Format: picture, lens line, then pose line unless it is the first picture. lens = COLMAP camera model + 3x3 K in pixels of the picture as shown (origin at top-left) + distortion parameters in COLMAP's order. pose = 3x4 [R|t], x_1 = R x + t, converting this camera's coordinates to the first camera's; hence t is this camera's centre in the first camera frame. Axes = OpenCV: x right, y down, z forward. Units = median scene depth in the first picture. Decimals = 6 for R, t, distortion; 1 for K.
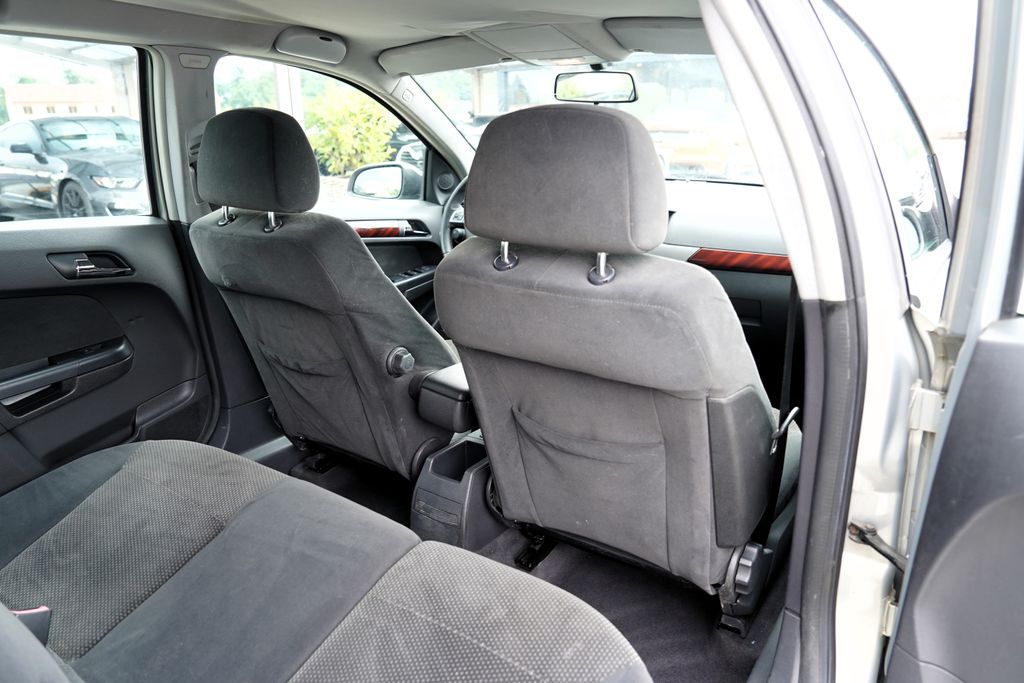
lens RADIAL K [[701.2, 0, 512.0], [0, 701.2, 341.5], [0, 0, 1]] dist [-0.108924, 0.078506]
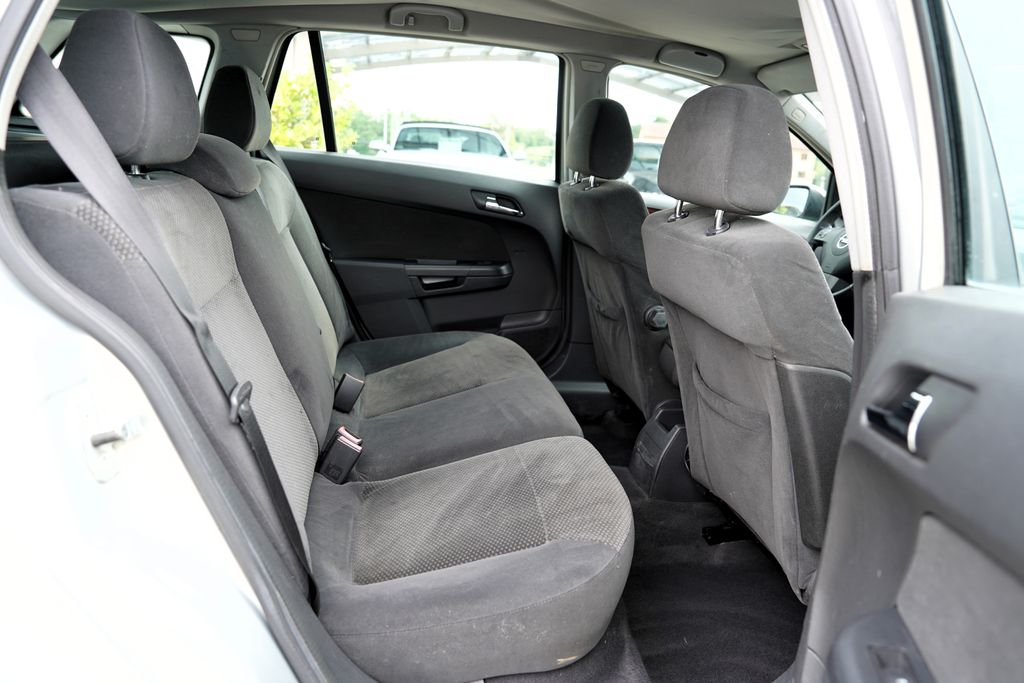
lens RADIAL K [[701.2, 0, 512.0], [0, 701.2, 341.5], [0, 0, 1]] dist [-0.108924, 0.078506]
pose [[0.704412, 0.256349, -0.661883, 0.462413], [-0.299203, 0.952846, 0.050612, 0.081880], [0.643647, 0.162386, 0.747896, -0.025124]]
